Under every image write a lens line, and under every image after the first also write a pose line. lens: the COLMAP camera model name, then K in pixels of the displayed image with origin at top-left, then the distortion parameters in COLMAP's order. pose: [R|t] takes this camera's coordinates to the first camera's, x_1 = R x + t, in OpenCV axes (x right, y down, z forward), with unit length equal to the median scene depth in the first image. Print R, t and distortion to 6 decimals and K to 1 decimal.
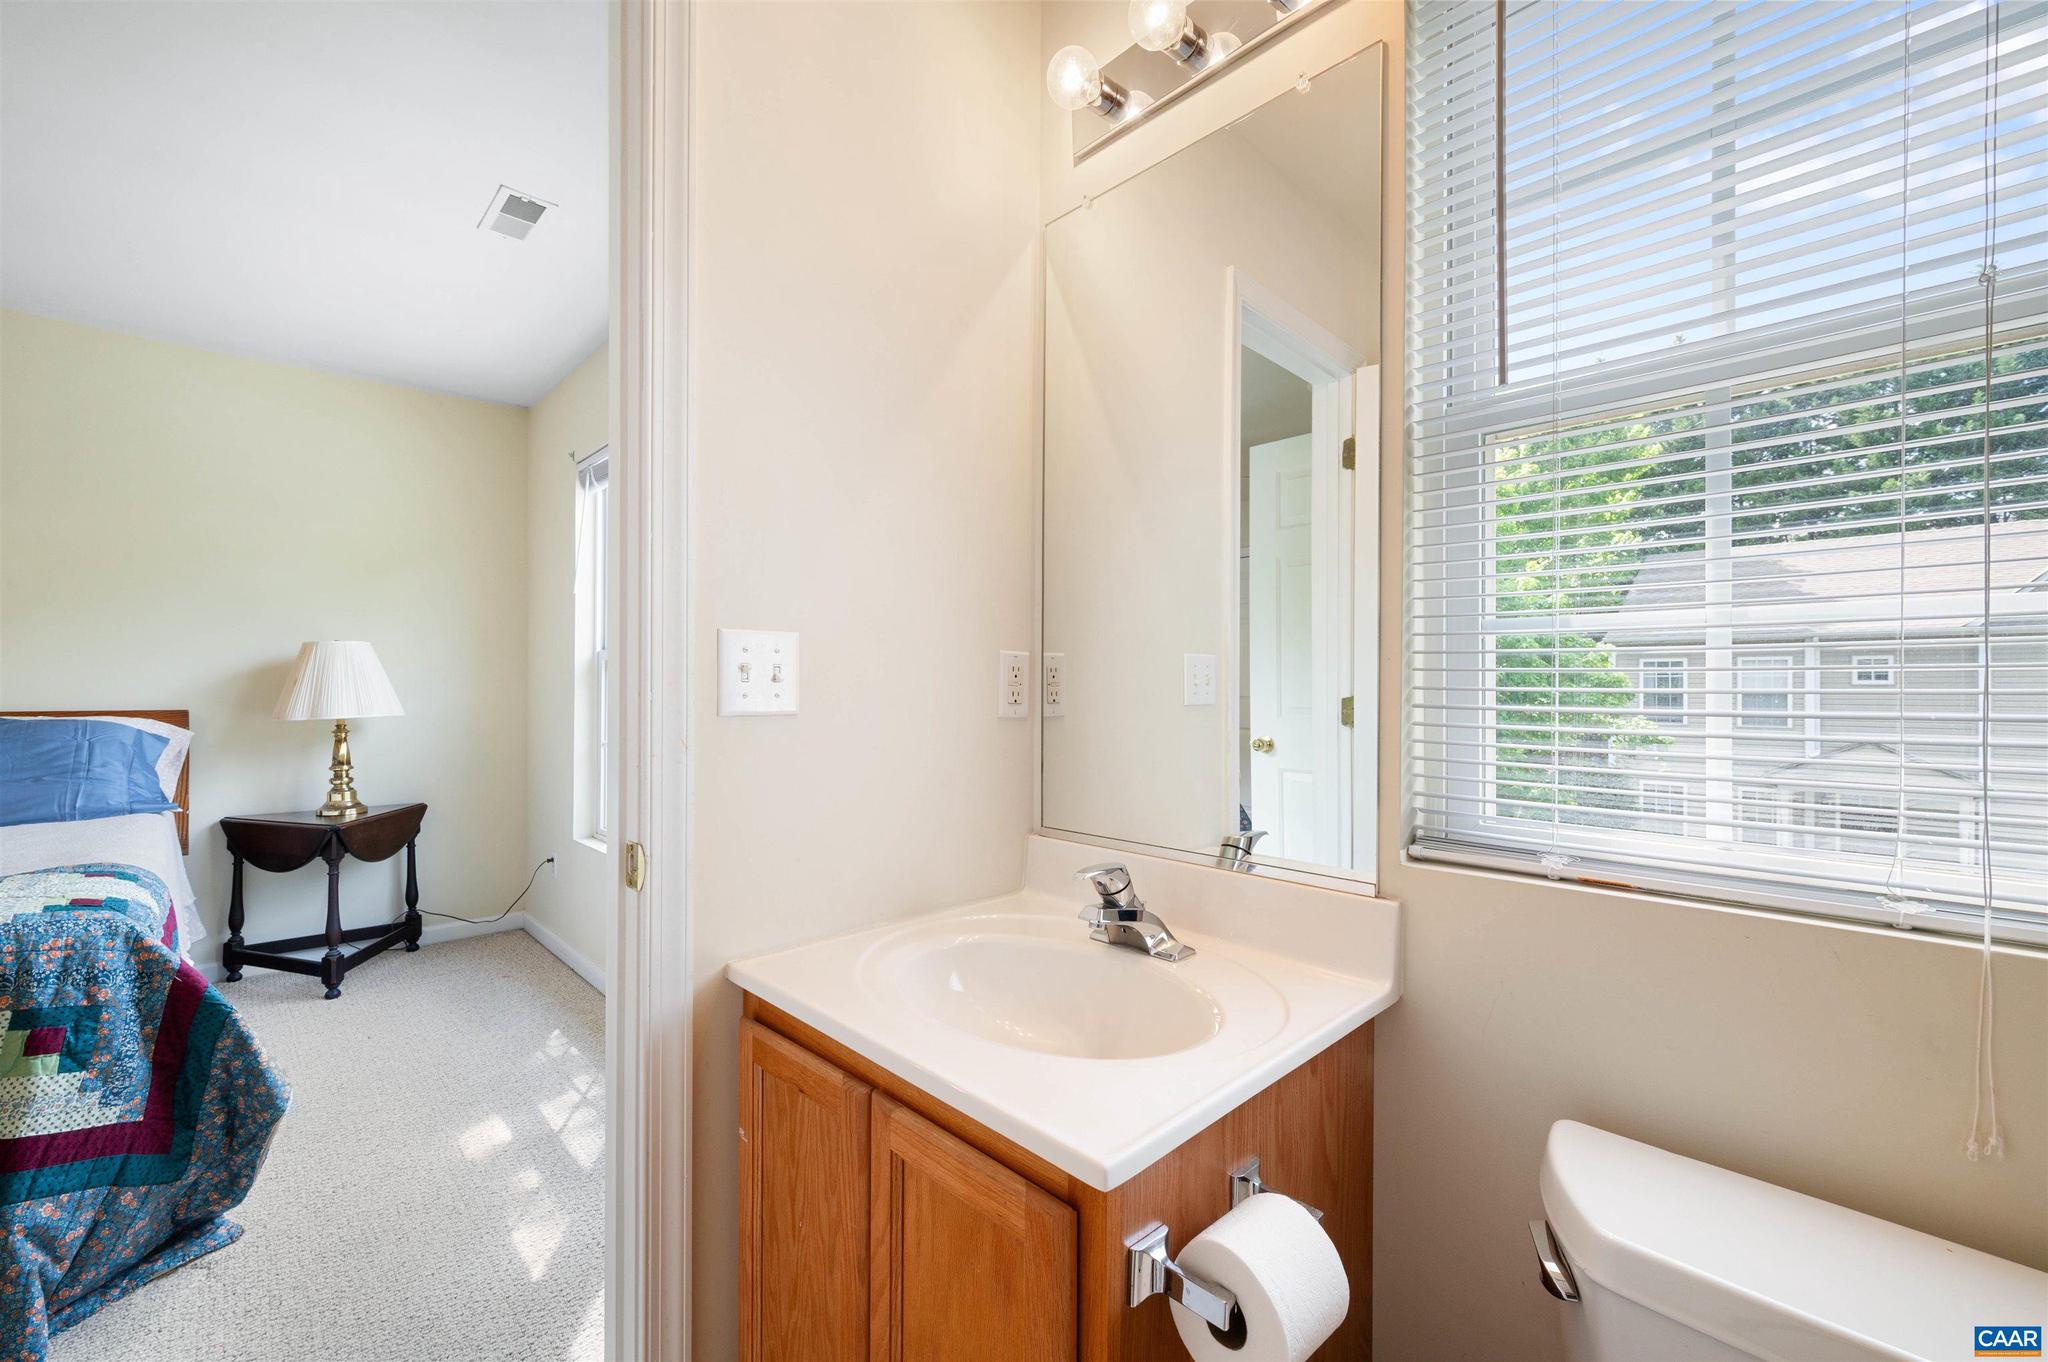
lens RADIAL K [[840.2, 0, 1024.0], [0, 840.2, 681.0], [0, 0, 1]] dist [0.013964, -0.000289]
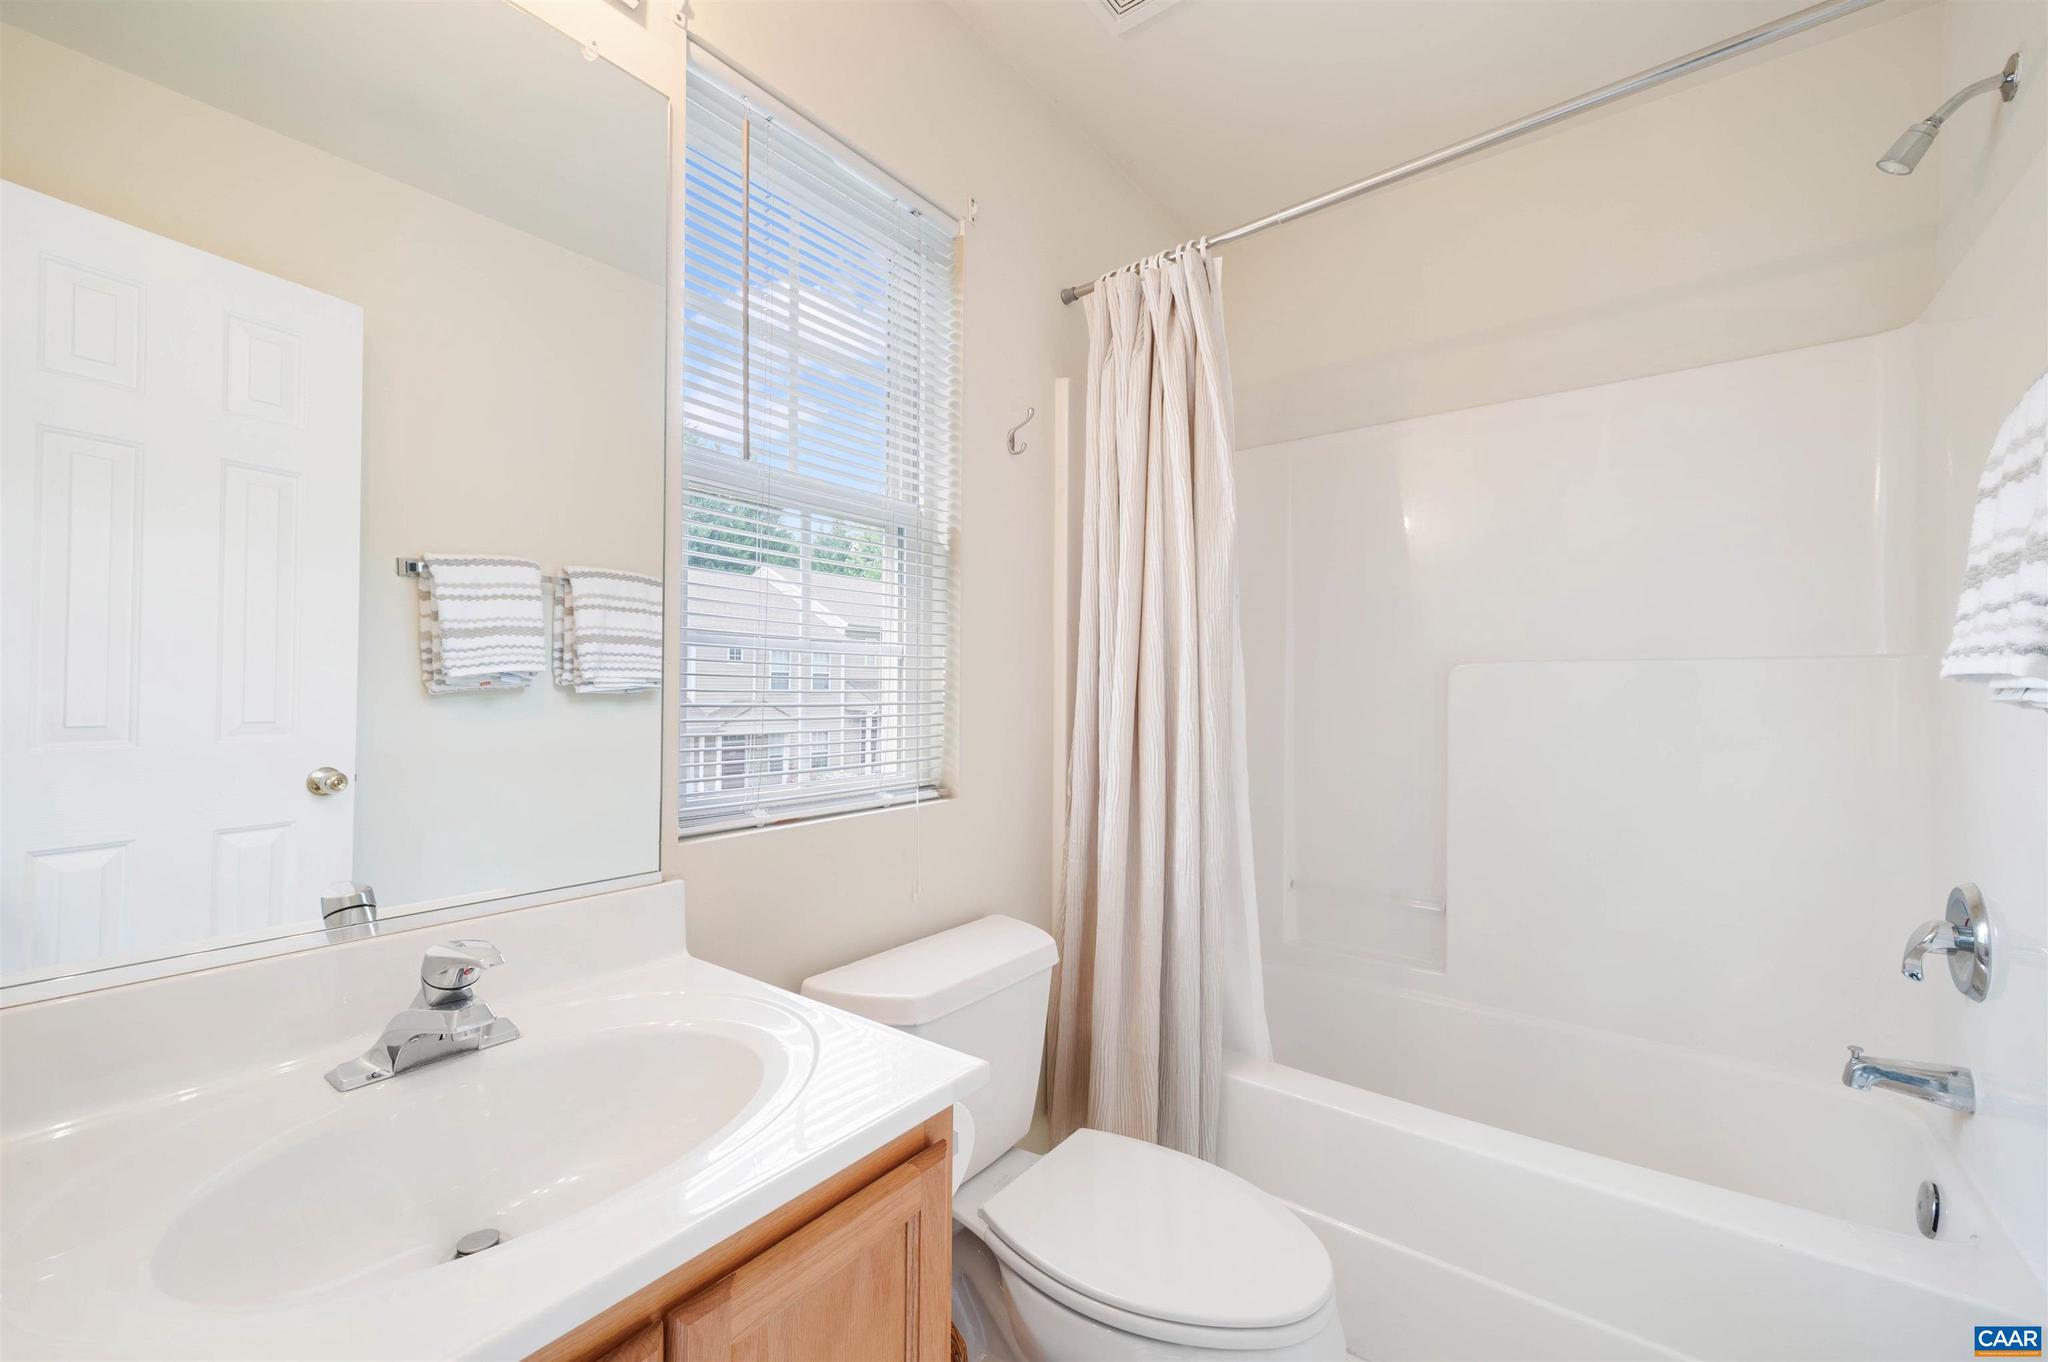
lens RADIAL K [[840.2, 0, 1024.0], [0, 840.2, 681.0], [0, 0, 1]] dist [0.013964, -0.000289]
pose [[-0.153532, 0.014924, 0.988031, -0.798784], [-0.002476, 0.999877, -0.015487, 0.014952], [-0.988141, -0.004824, -0.153476, 0.775768]]
